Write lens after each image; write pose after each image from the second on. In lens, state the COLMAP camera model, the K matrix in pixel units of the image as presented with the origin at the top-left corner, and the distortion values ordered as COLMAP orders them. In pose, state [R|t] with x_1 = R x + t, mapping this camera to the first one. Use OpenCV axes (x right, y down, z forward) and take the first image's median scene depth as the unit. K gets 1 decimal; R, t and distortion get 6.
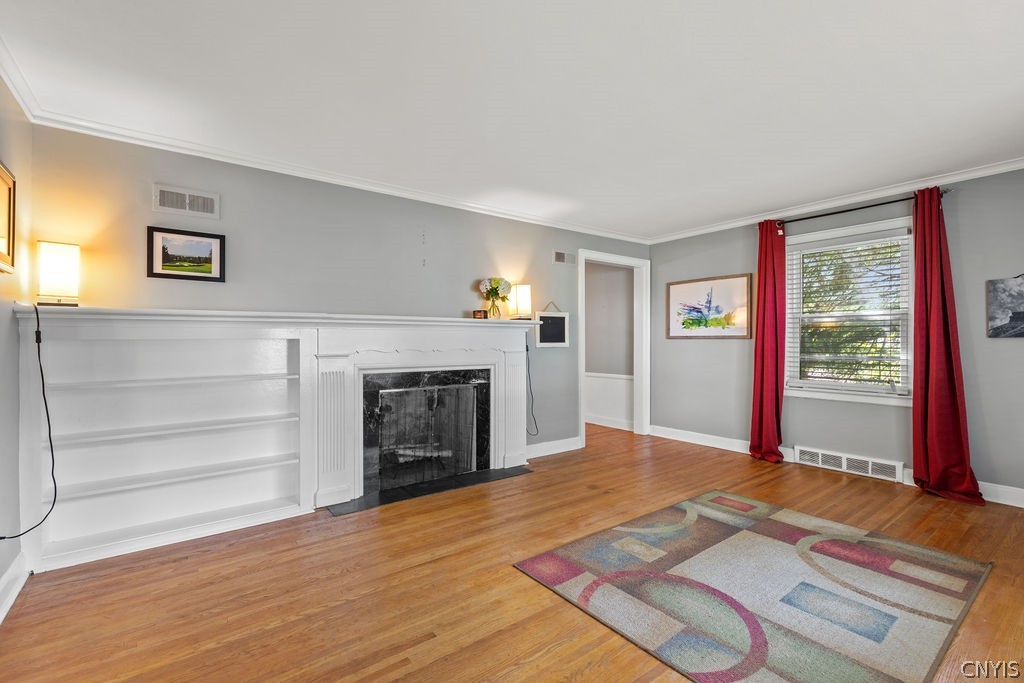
lens RADIAL K [[459.6, 0, 511.0], [0, 459.6, 341.1], [0, 0, 1]] dist [0.003523, -0.000019]
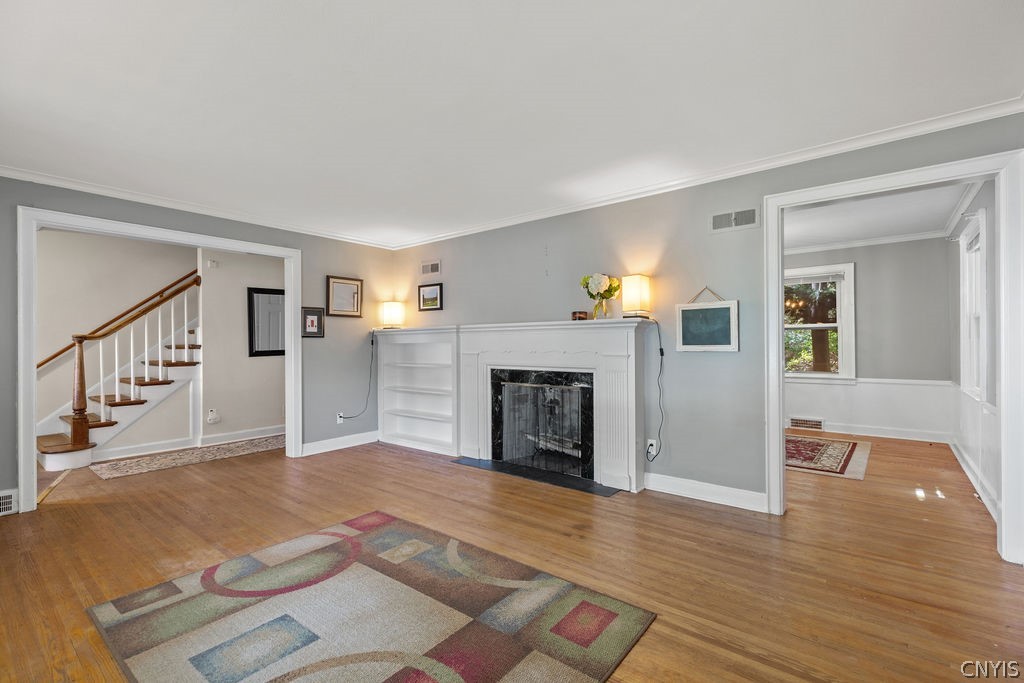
lens RADIAL K [[459.6, 0, 511.0], [0, 459.6, 341.1], [0, 0, 1]] dist [0.003523, -0.000019]
pose [[0.242546, -0.004862, -0.970128, 0.928406], [0.005412, 0.999979, -0.003658, -0.002451], [0.970125, -0.004363, 0.242567, 0.693633]]
